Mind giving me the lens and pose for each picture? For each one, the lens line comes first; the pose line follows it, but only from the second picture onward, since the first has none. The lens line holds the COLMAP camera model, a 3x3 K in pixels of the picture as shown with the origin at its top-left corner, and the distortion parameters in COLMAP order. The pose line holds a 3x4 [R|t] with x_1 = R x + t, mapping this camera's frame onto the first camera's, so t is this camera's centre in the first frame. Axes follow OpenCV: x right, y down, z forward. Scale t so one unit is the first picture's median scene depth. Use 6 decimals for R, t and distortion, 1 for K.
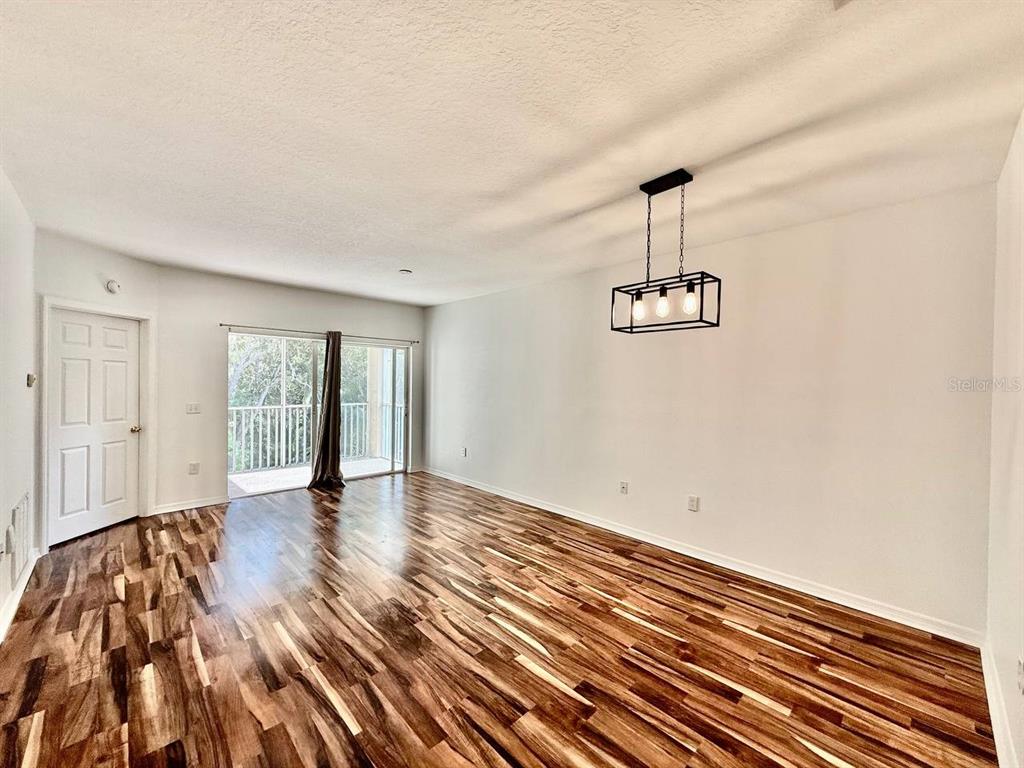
lens RADIAL K [[405.3, 0, 512.0], [0, 405.3, 384.0], [0, 0, 1]] dist [-0.000040, 0.000080]
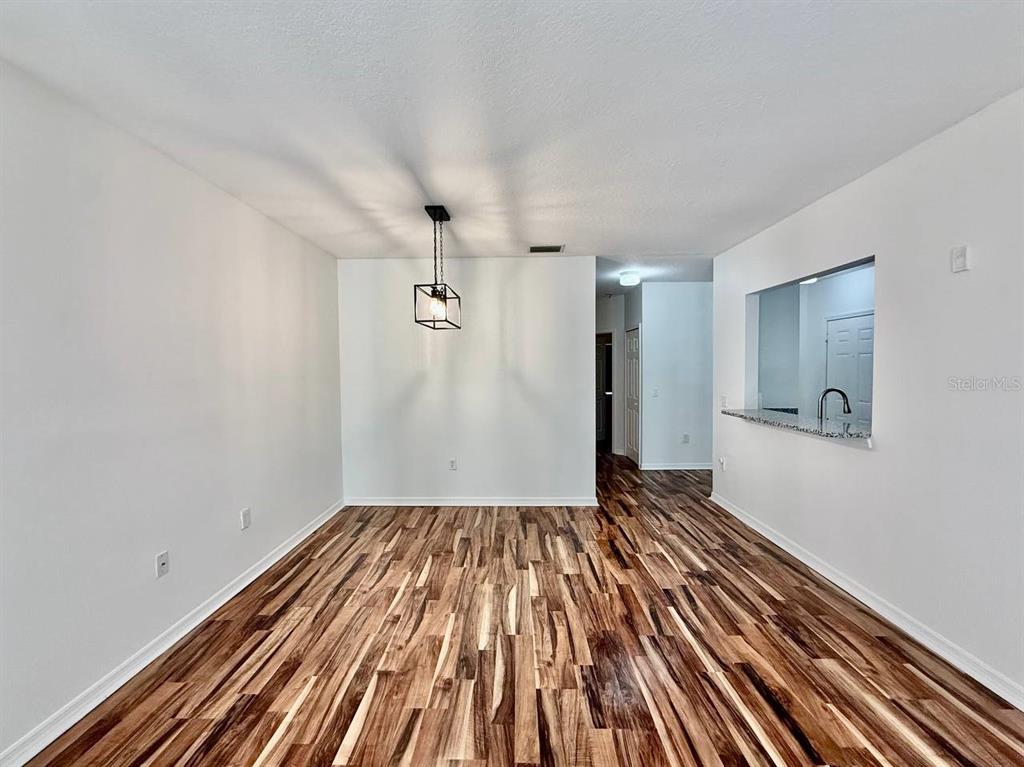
lens RADIAL K [[415.0, 0, 503.1], [0, 415.0, 378.9], [0, 0, 1]] dist [0.001536, 0.000011]
pose [[-0.692272, -0.027408, 0.721116, -0.539305], [0.006942, 0.998979, 0.044633, -0.019450], [-0.721604, 0.035904, -0.691375, 1.289819]]
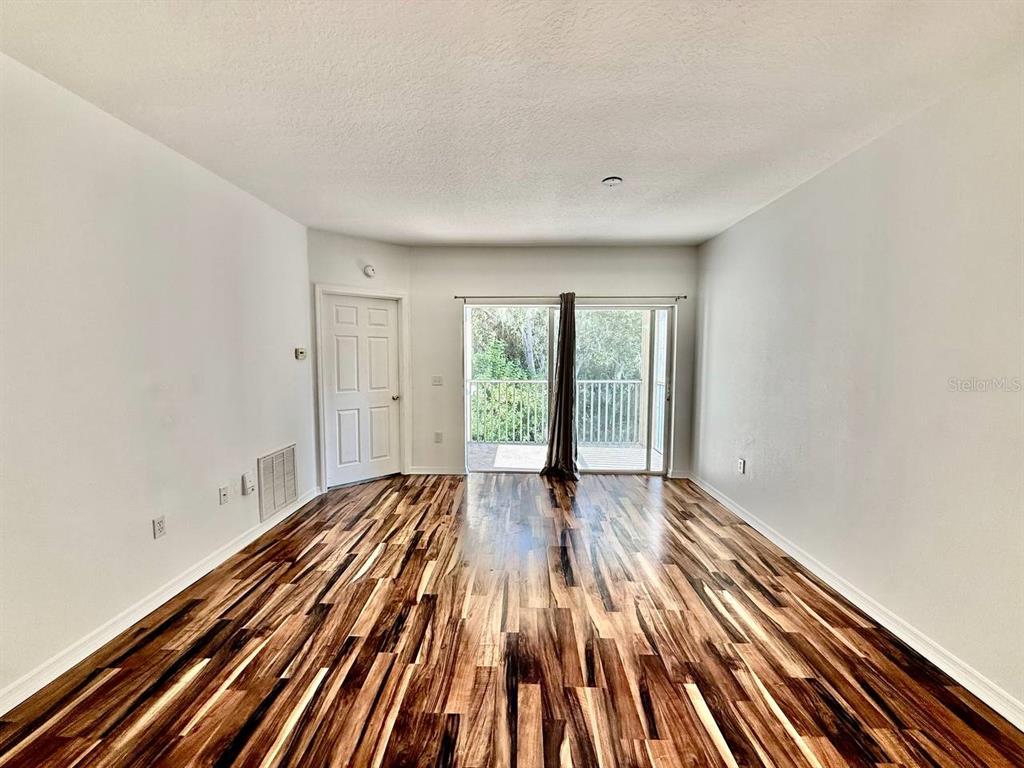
lens RADIAL K [[405.3, 0, 512.0], [0, 405.3, 384.0], [0, 0, 1]] dist [-0.000040, 0.000080]
pose [[0.693856, 0.044756, -0.718721, 0.140228], [-0.000436, 0.998093, 0.061733, 0.006086], [0.720113, -0.042520, 0.692552, 0.568631]]
